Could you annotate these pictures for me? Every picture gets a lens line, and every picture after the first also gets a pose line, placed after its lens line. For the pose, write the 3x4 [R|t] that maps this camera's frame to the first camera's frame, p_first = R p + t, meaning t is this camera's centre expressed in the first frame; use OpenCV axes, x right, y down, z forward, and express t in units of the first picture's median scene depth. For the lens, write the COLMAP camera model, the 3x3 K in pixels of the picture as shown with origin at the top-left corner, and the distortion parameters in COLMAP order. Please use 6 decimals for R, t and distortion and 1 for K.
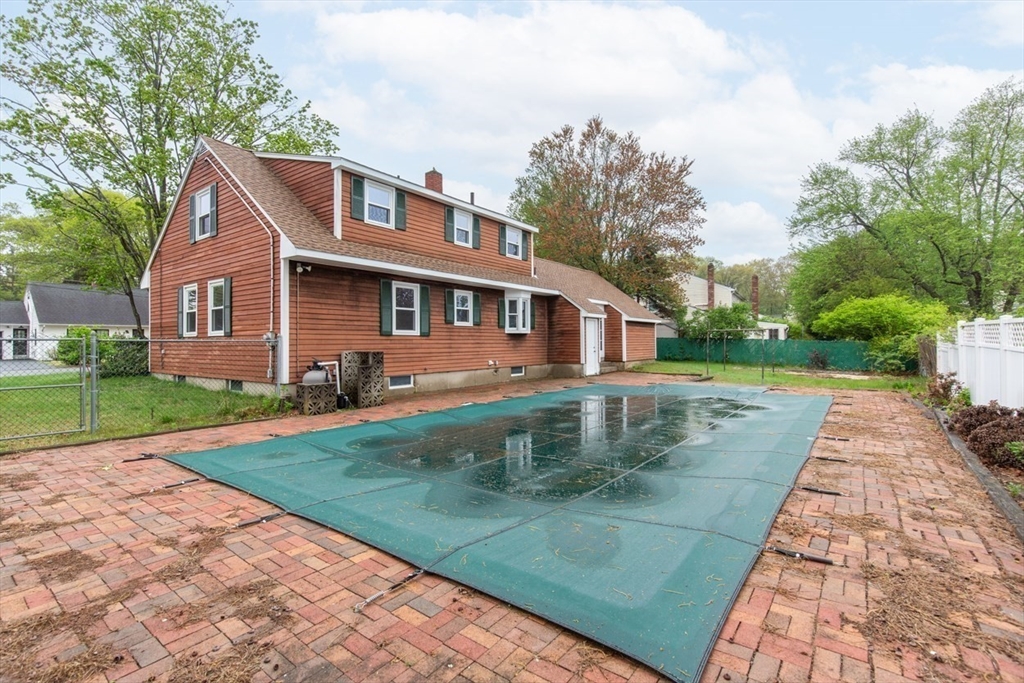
lens RADIAL K [[450.7, 0, 517.1], [0, 450.7, 332.1], [0, 0, 1]] dist [-0.002294, -0.000491]
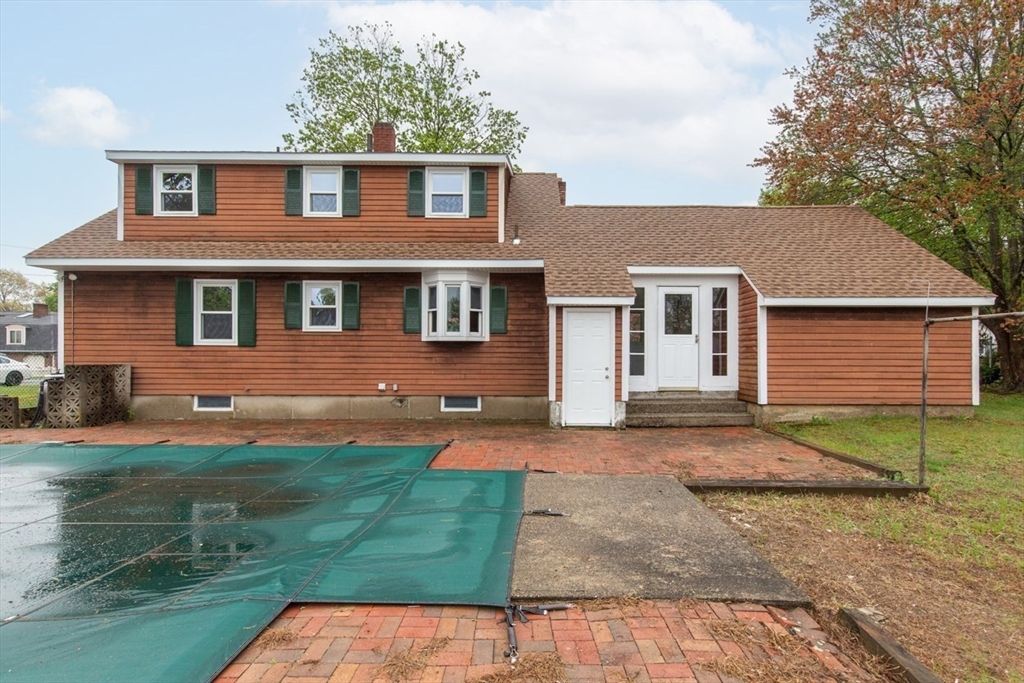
lens RADIAL K [[450.7, 0, 510.3], [0, 450.7, 351.9], [0, 0, 1]] dist [-0.002294, -0.000491]
pose [[0.614016, 0.001141, -0.789293, 0.681579], [0.010340, 0.999902, 0.009489, 0.015564], [0.789226, -0.013987, 0.613944, 0.890900]]
